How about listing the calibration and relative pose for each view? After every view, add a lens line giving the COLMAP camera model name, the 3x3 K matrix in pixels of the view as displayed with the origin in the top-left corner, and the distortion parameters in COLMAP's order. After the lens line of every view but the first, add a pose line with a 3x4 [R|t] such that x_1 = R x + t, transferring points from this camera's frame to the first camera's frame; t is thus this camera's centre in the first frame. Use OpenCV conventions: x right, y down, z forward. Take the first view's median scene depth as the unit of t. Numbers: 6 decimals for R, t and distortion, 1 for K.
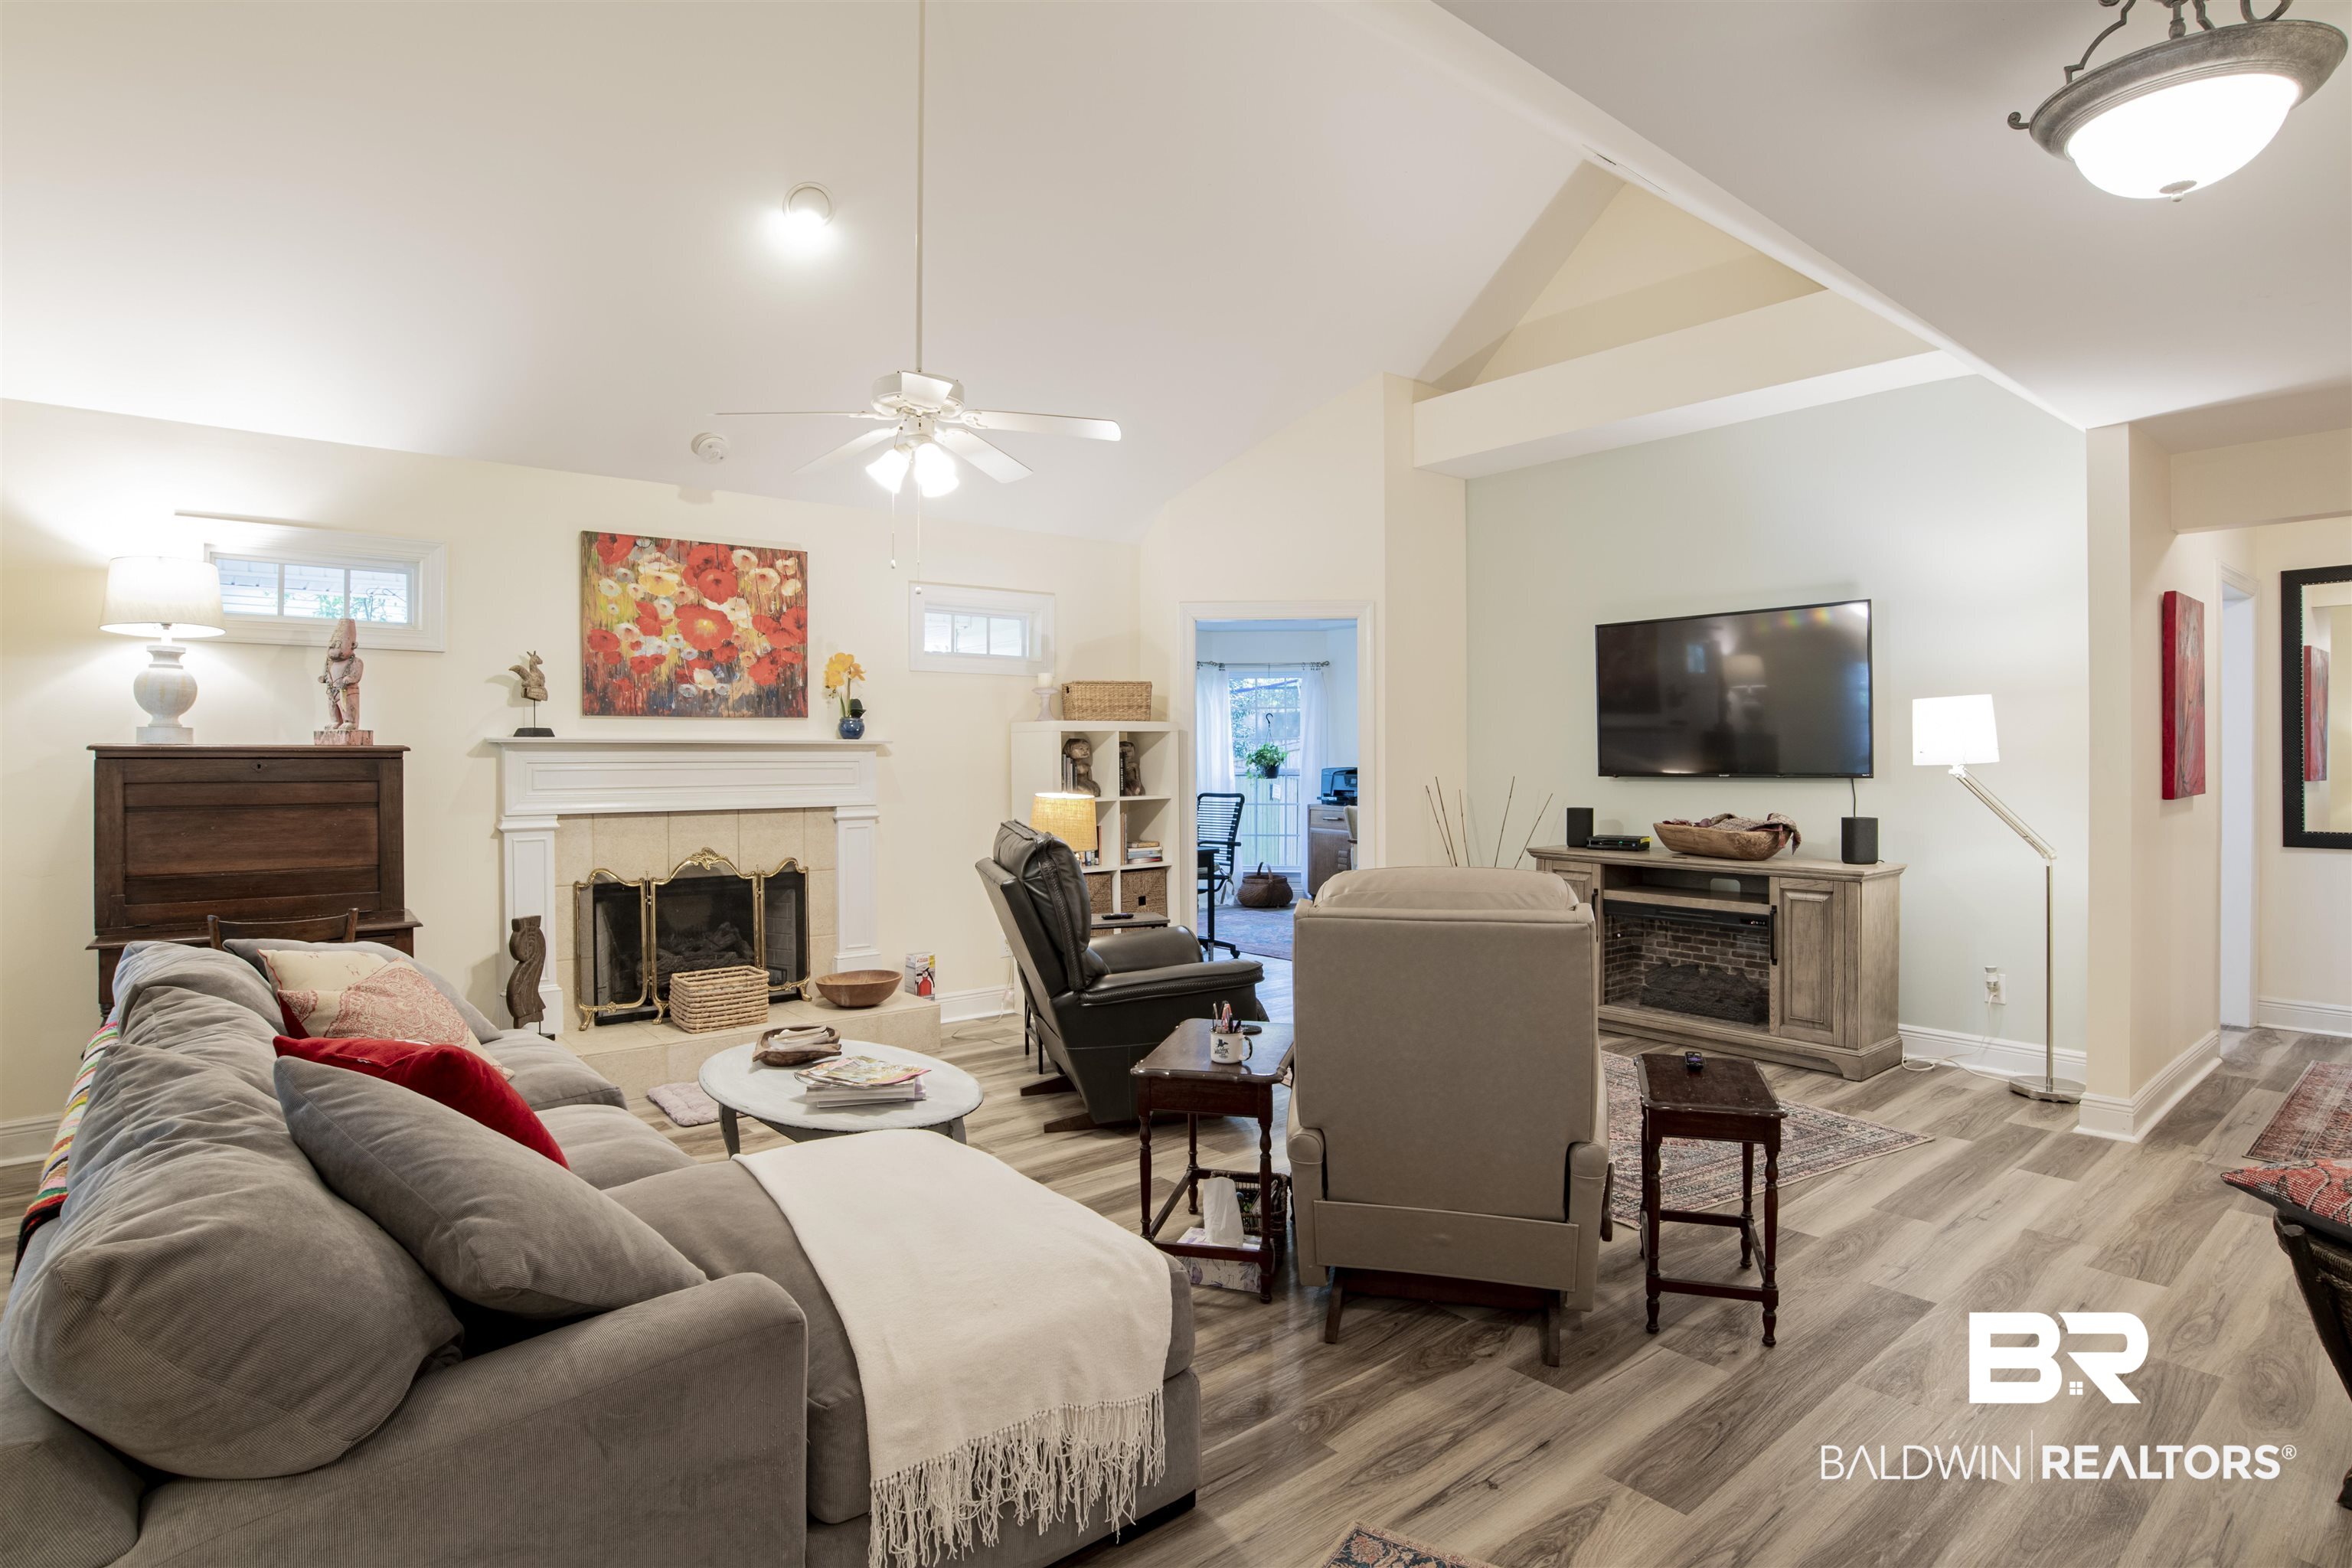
lens RADIAL K [[1214.6, 0, 1199.9], [0, 1214.6, 768.9], [0, 0, 1]] dist [-0.047747, 0.014055]
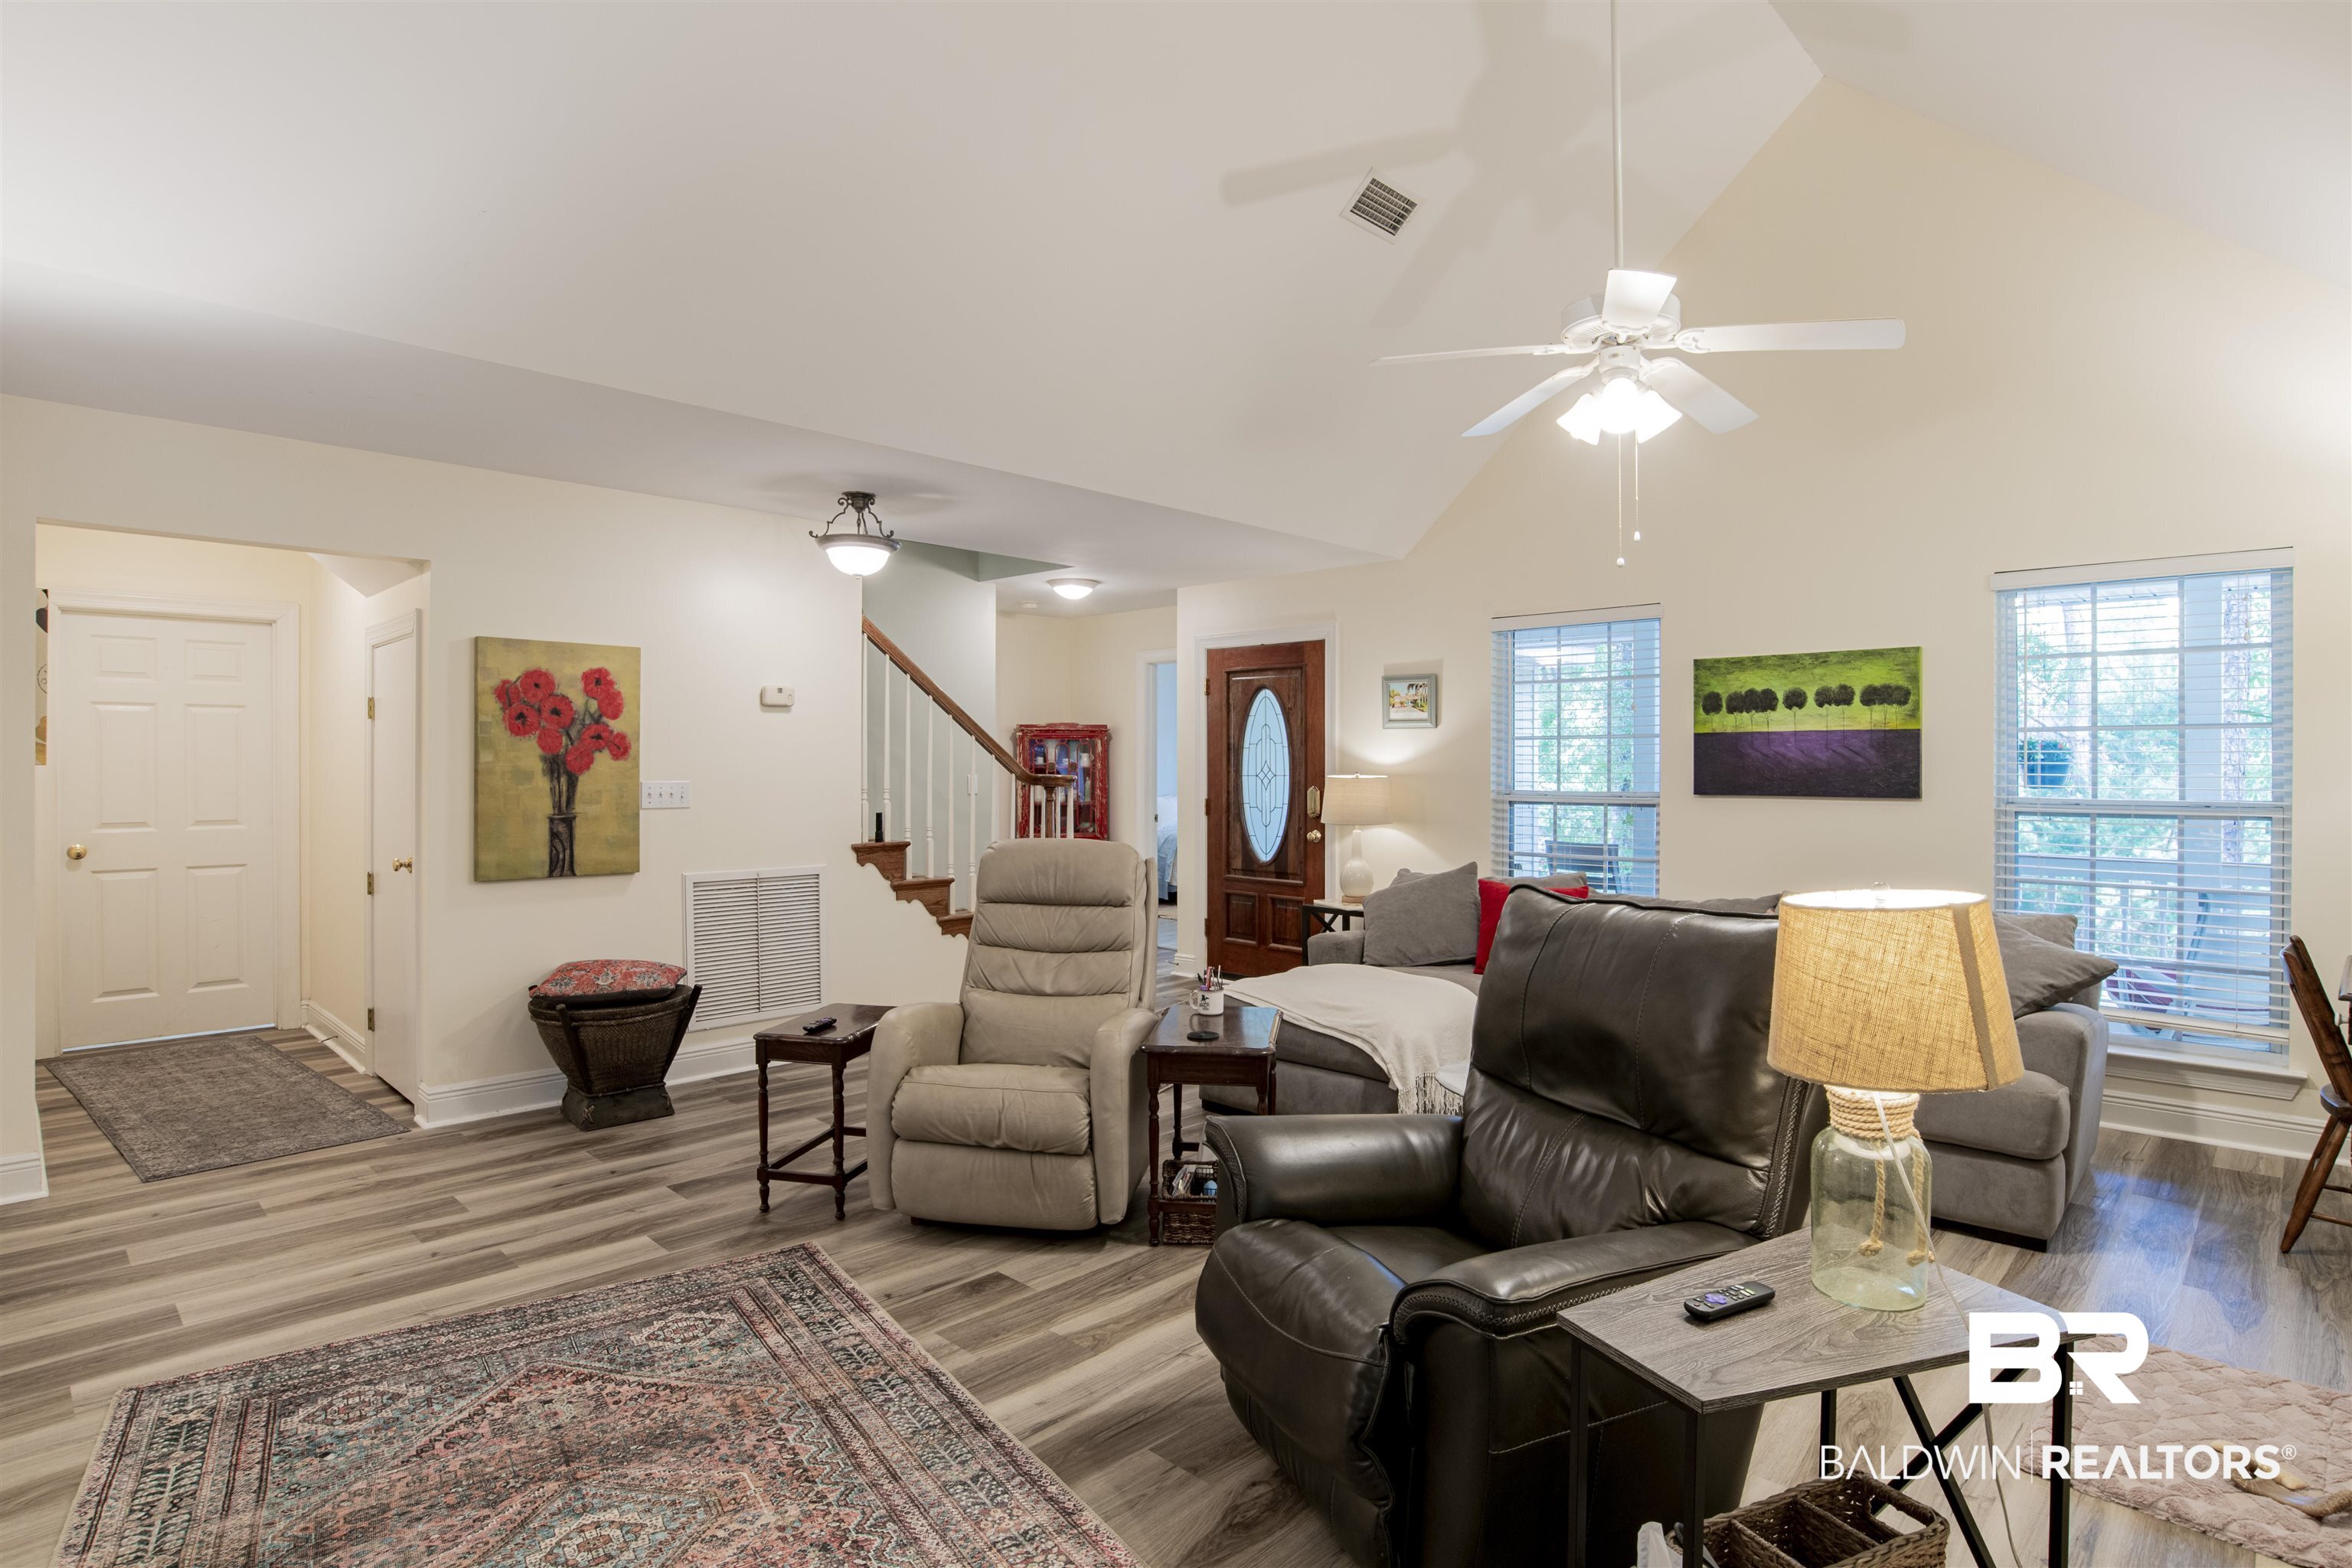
lens RADIAL K [[1214.6, 0, 1178.1], [0, 1214.6, 770.4], [0, 0, 1]] dist [-0.047747, 0.014055]
pose [[-0.995392, -0.001336, -0.095882, 0.105107], [-0.002776, 0.999885, 0.014887, -0.014129], [0.095851, 0.015084, -0.995281, 1.299079]]
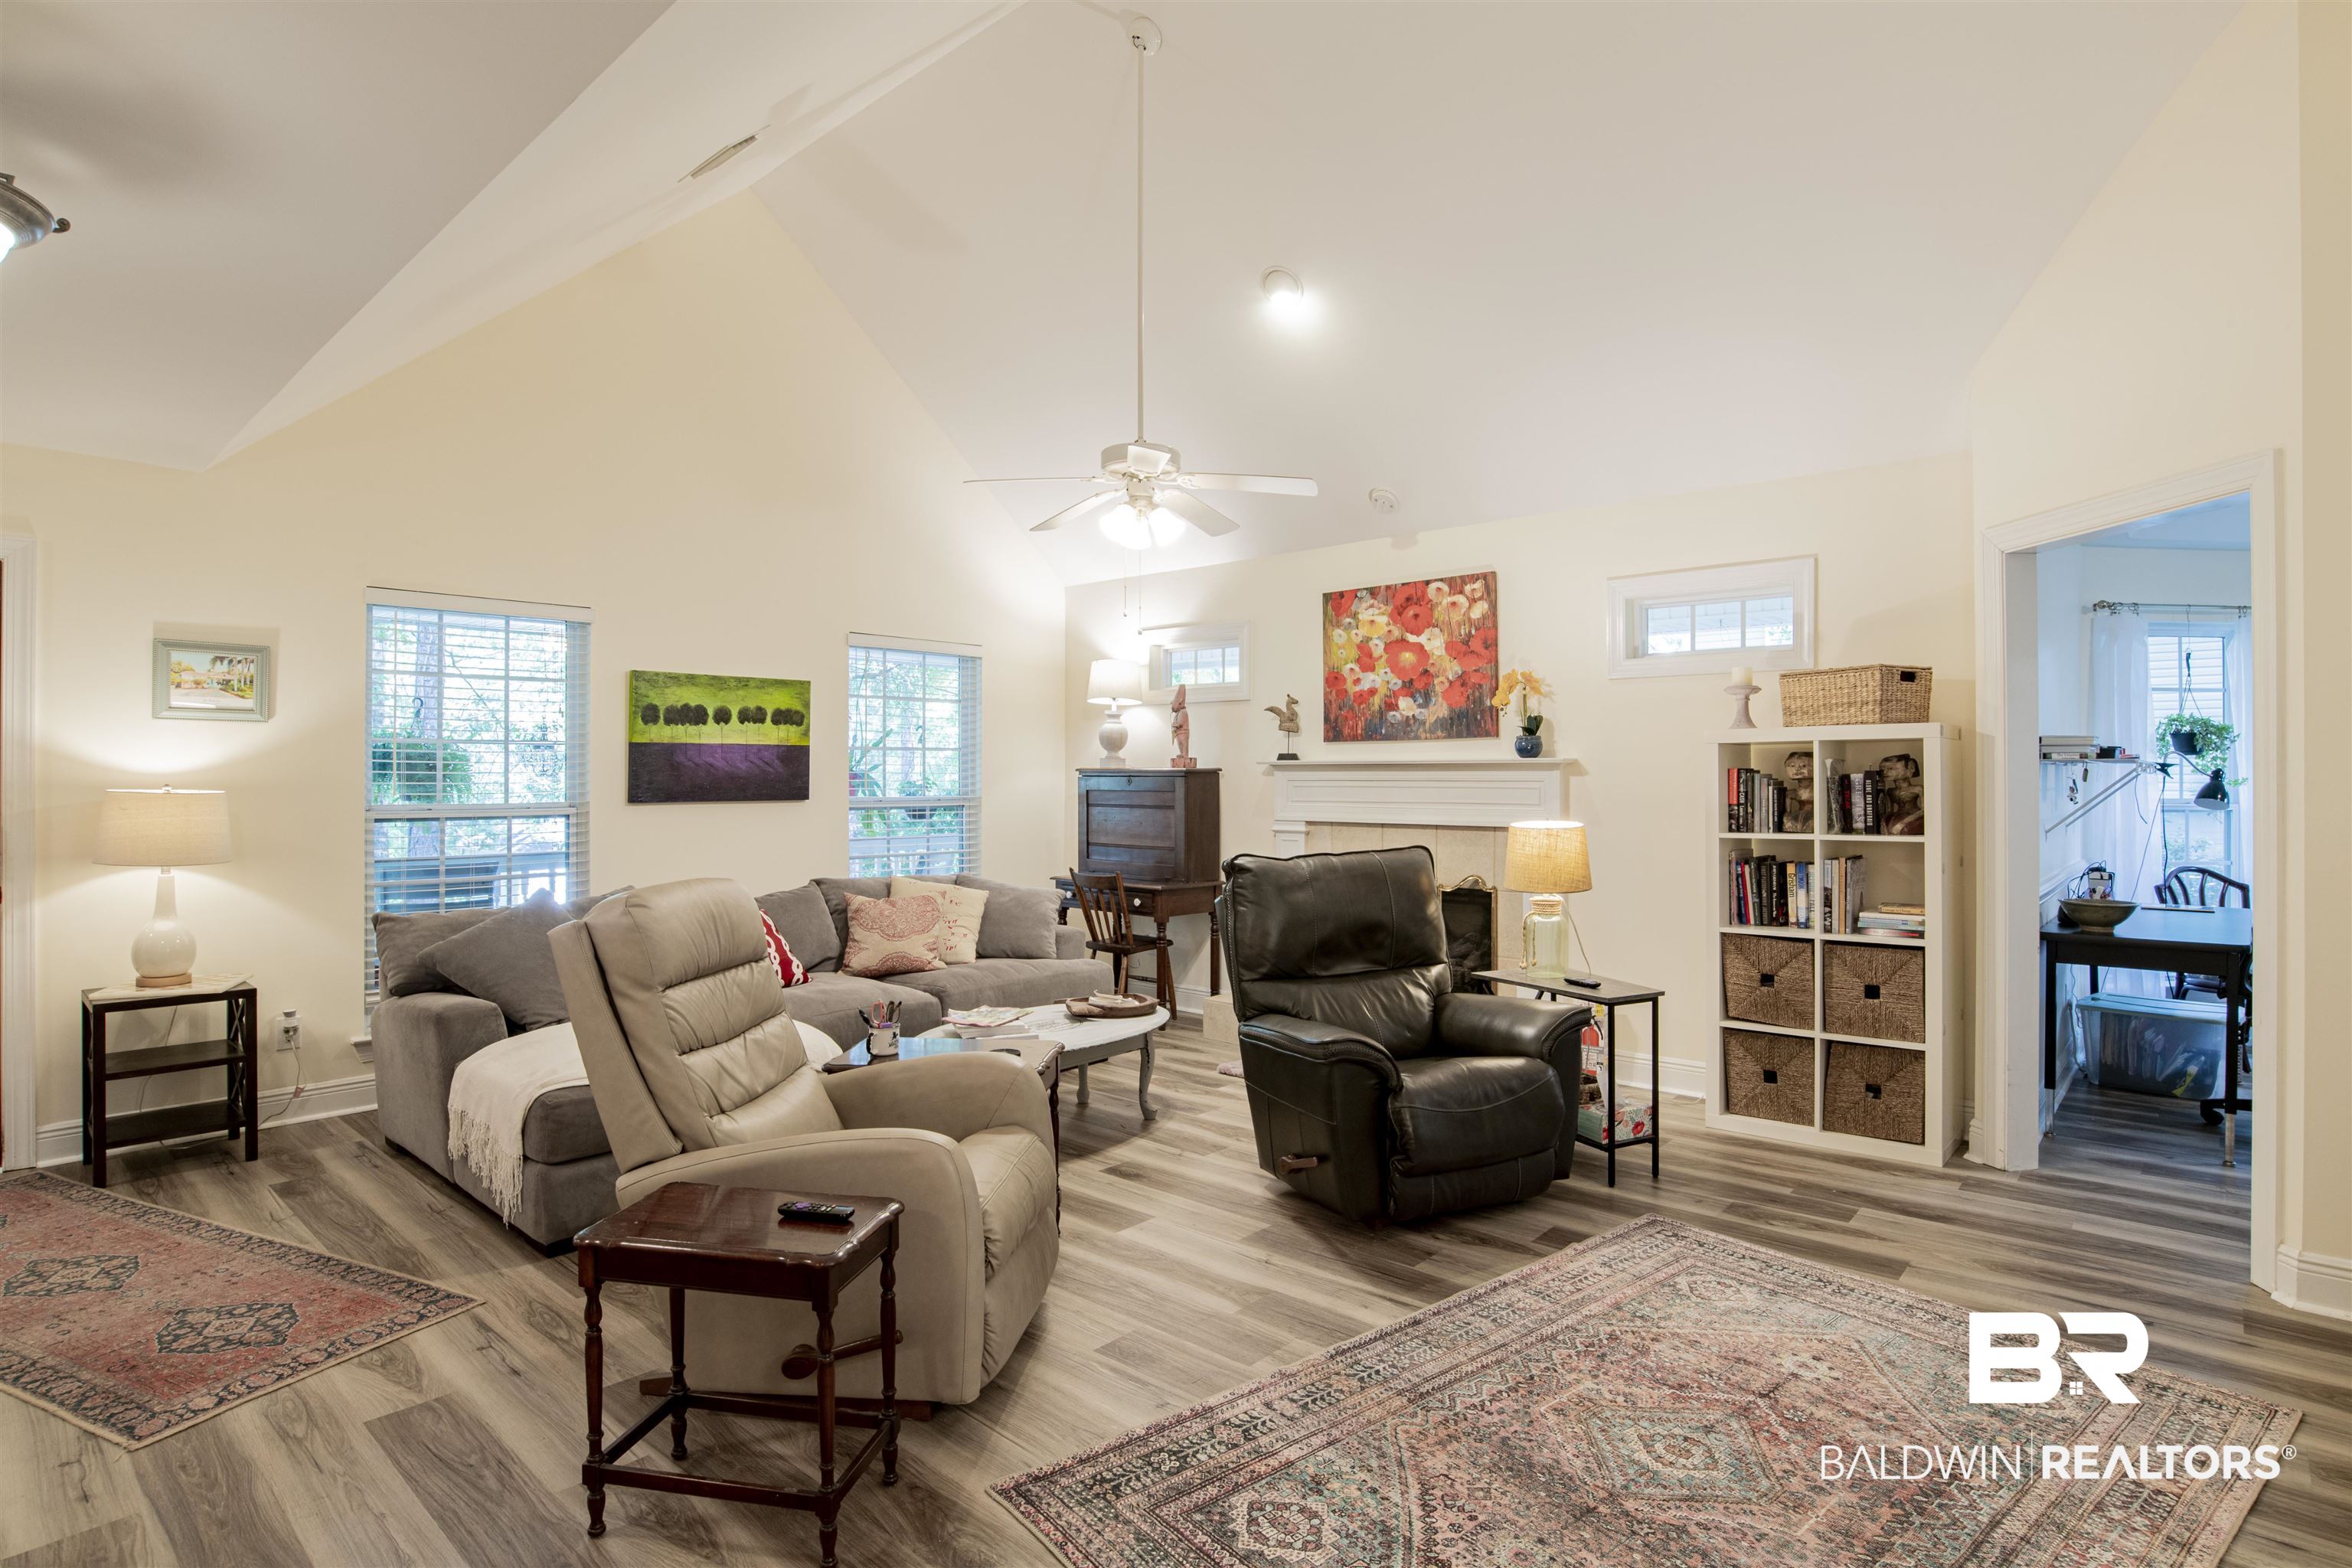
lens RADIAL K [[1214.6, 0, 1195.3], [0, 1214.6, 777.2], [0, 0, 1]] dist [-0.047747, 0.014055]
pose [[0.150058, 0.001961, -0.988675, 0.672105], [-0.010758, 0.999942, 0.000350, -0.007347], [0.988619, 0.010583, 0.150070, 0.650339]]
